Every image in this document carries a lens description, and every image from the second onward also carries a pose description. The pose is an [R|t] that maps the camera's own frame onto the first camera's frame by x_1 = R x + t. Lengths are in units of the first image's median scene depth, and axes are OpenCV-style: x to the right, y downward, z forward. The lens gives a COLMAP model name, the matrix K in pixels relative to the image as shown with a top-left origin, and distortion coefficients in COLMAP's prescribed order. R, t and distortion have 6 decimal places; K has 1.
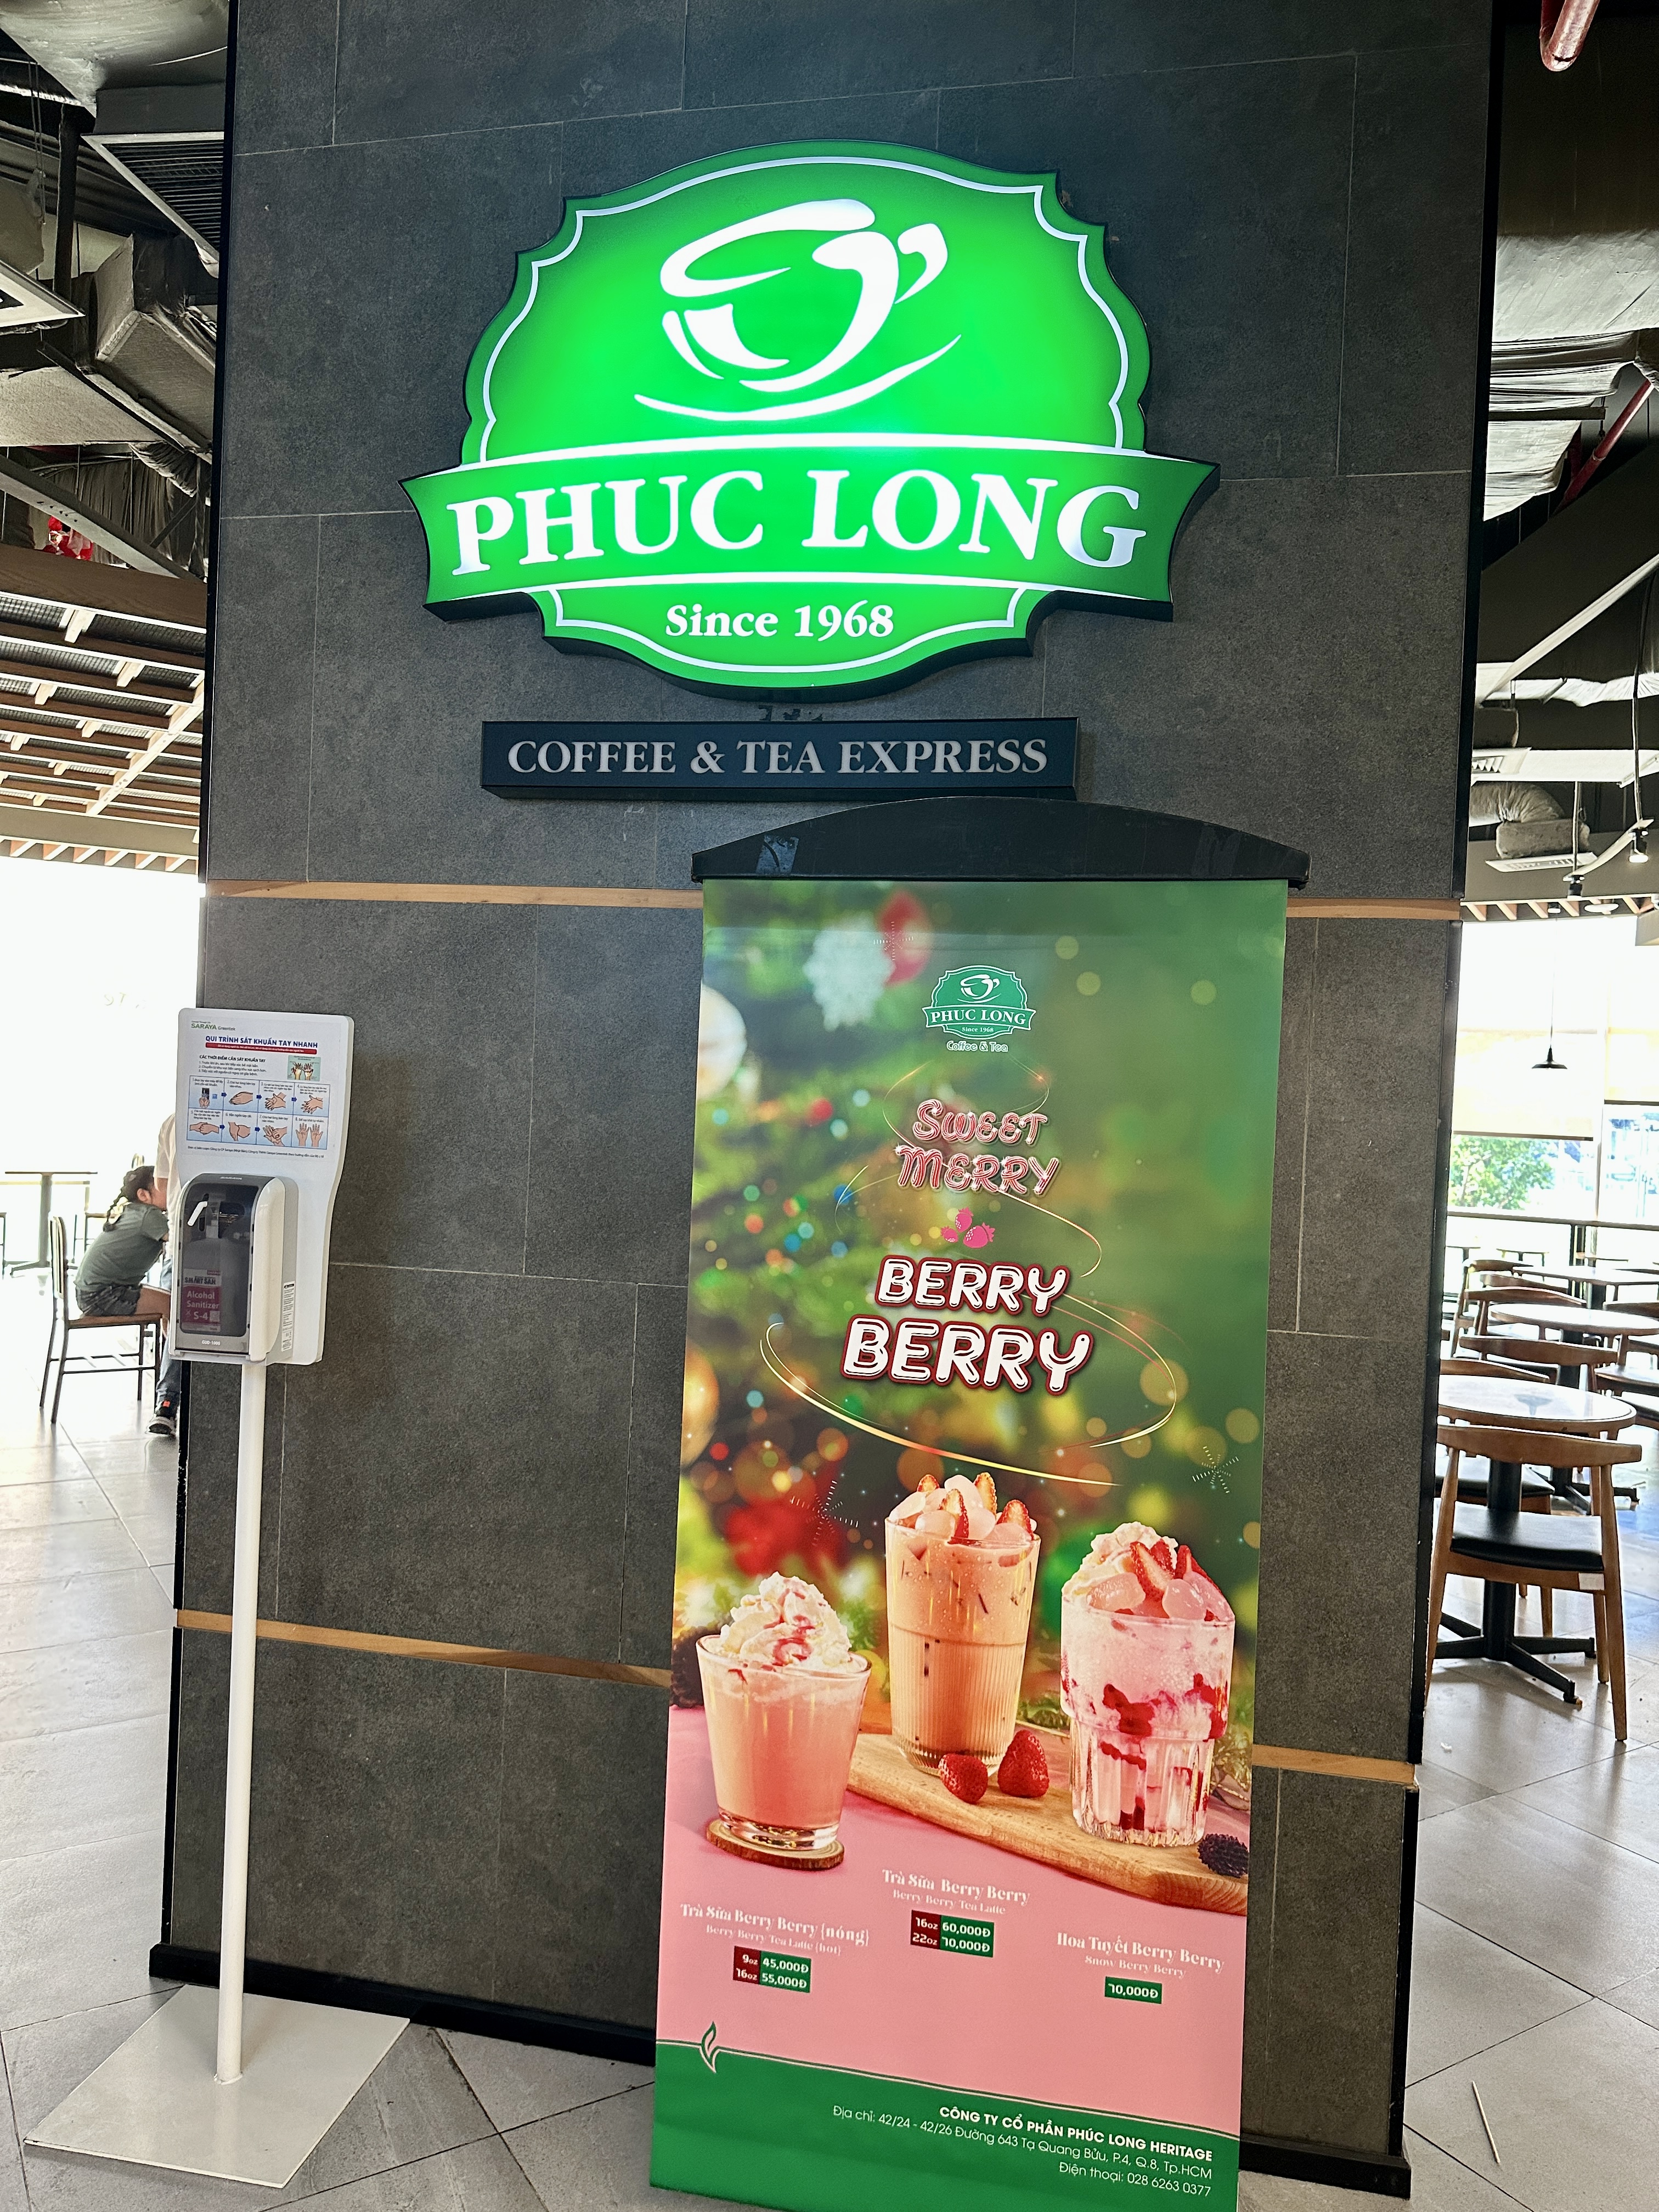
lens RADIAL K [[1558.3, 0, 832.3], [0, 1558.3, 1084.0], [0, 0, 1]] dist [0.136837, -0.202770]
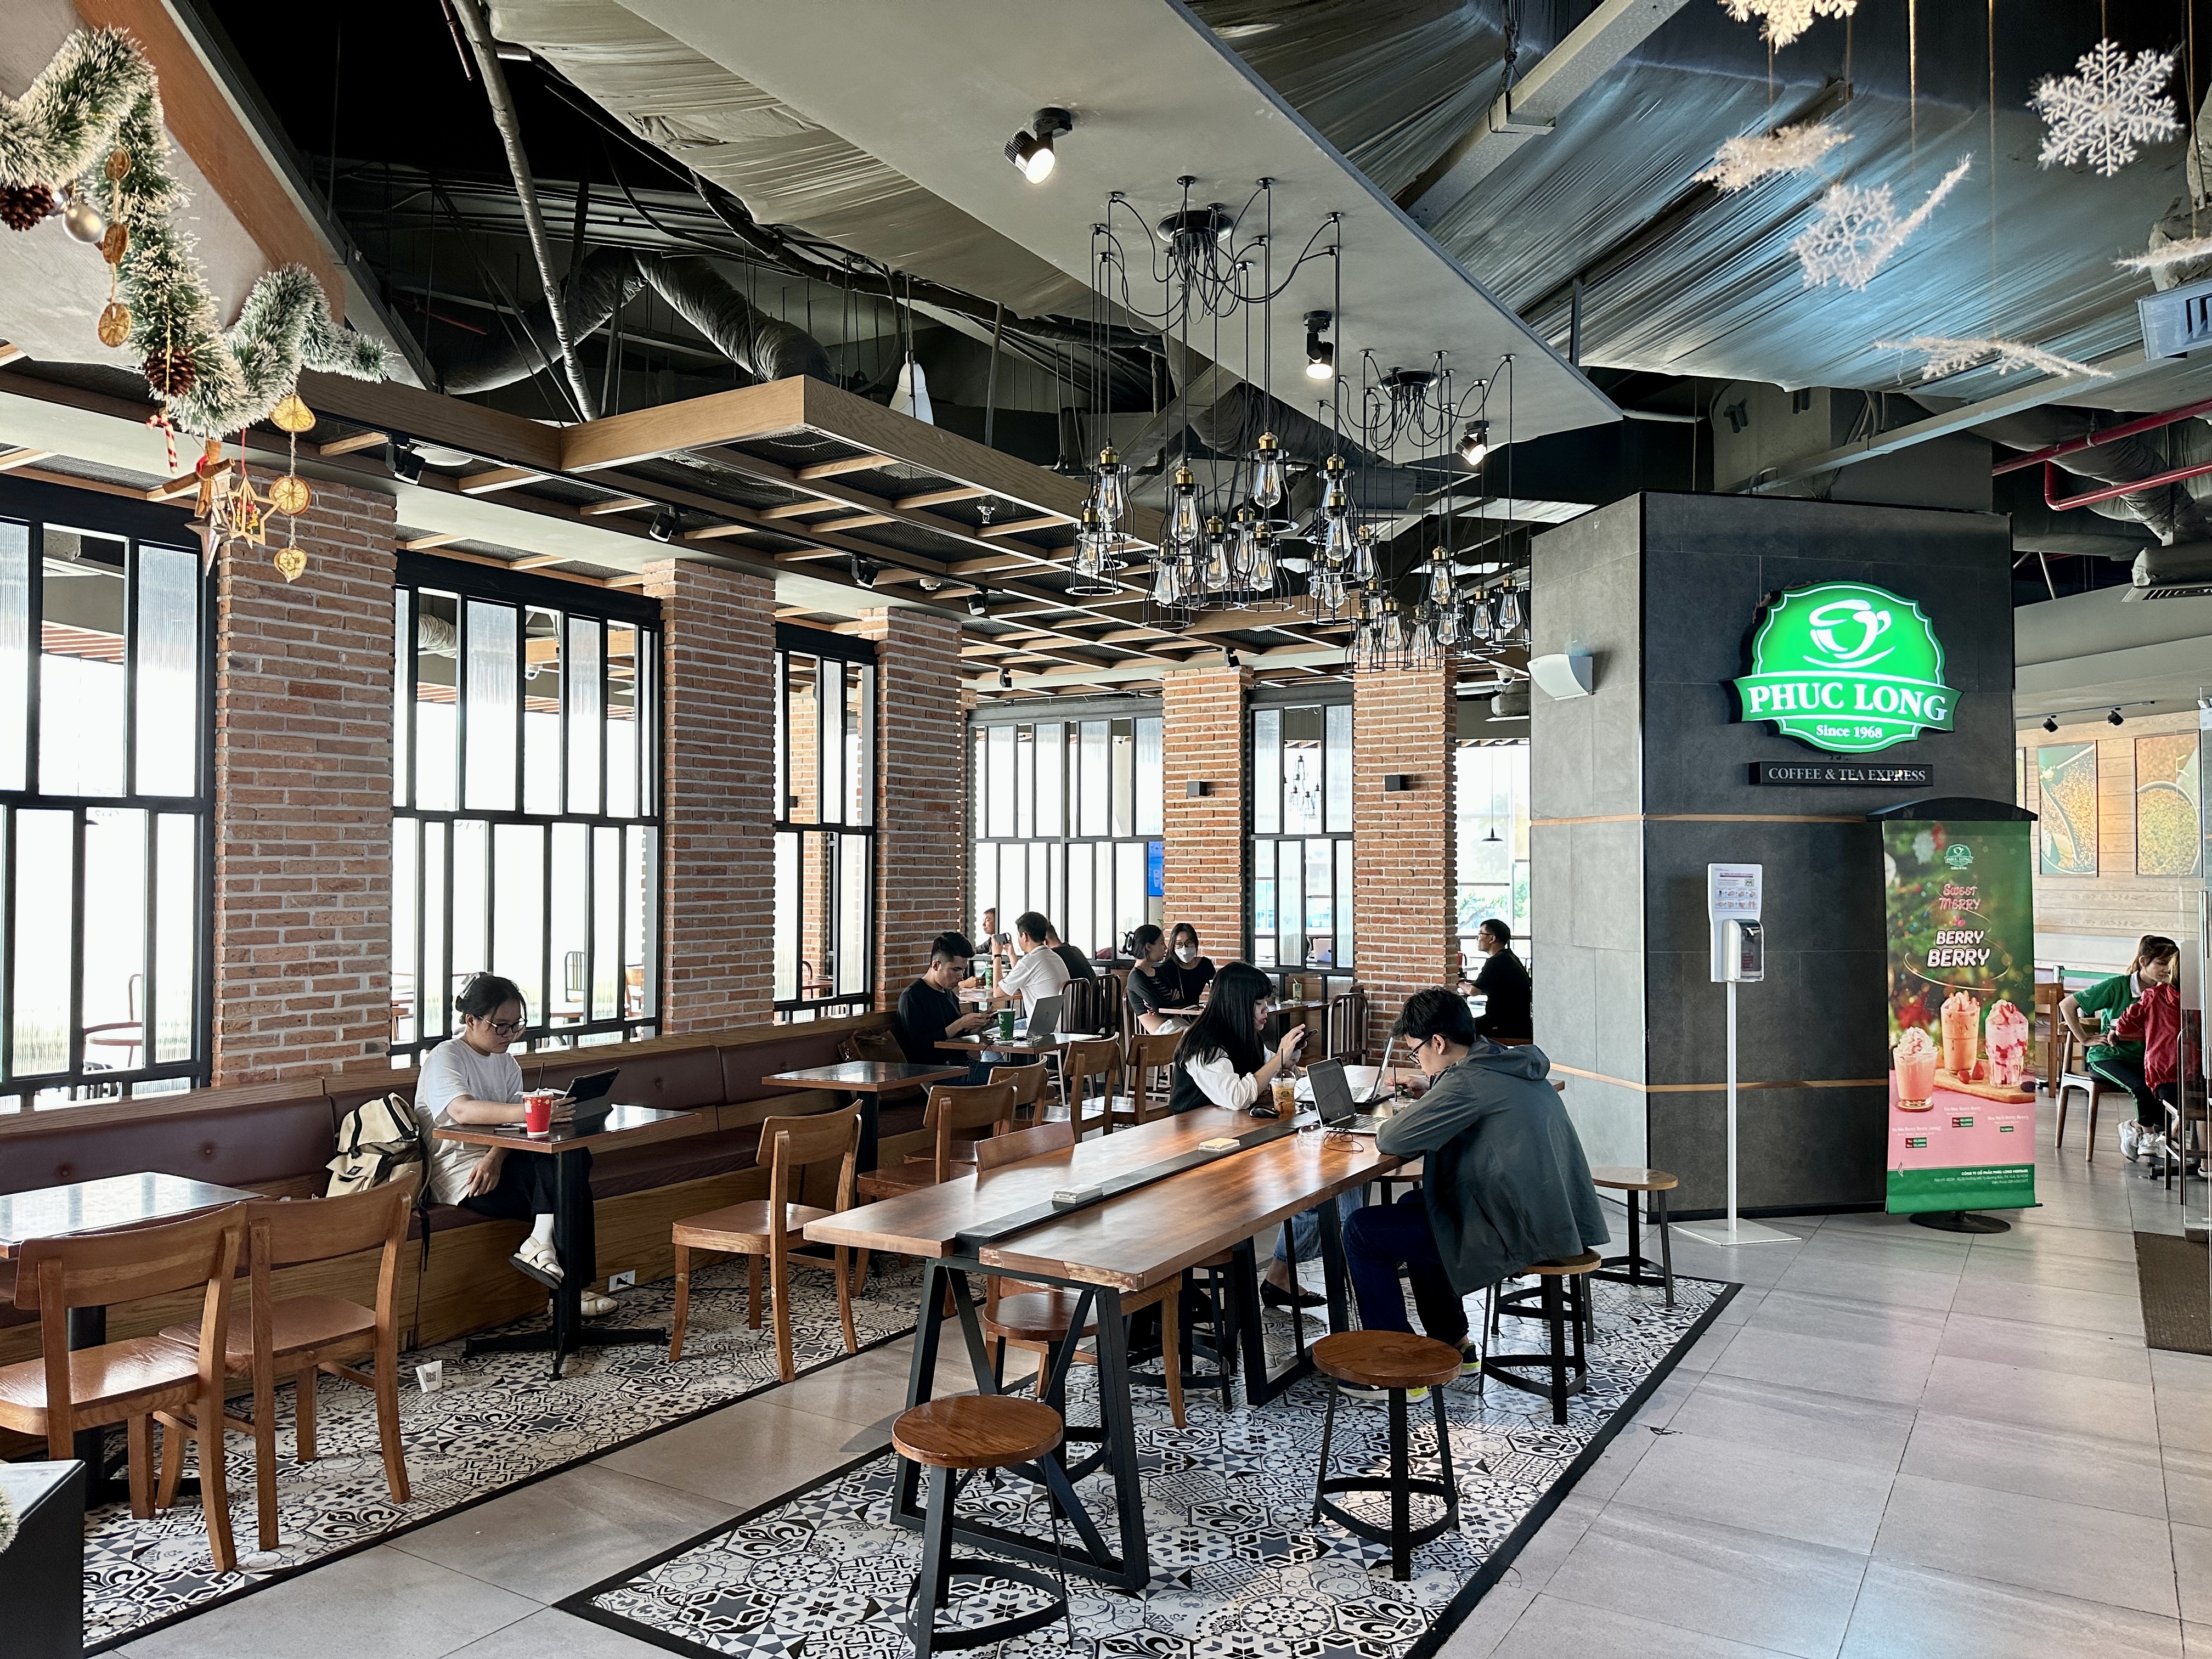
lens RADIAL K [[1526.7, 0, 1106.0], [0, 1526.7, 829.5], [0, 0, 1]] dist [0.122697, -0.148627]
pose [[0.896528, -0.026320, 0.442204, -3.010865], [0.033527, 0.999402, -0.008490, -0.138298], [-0.441716, 0.022438, 0.896875, -1.222315]]
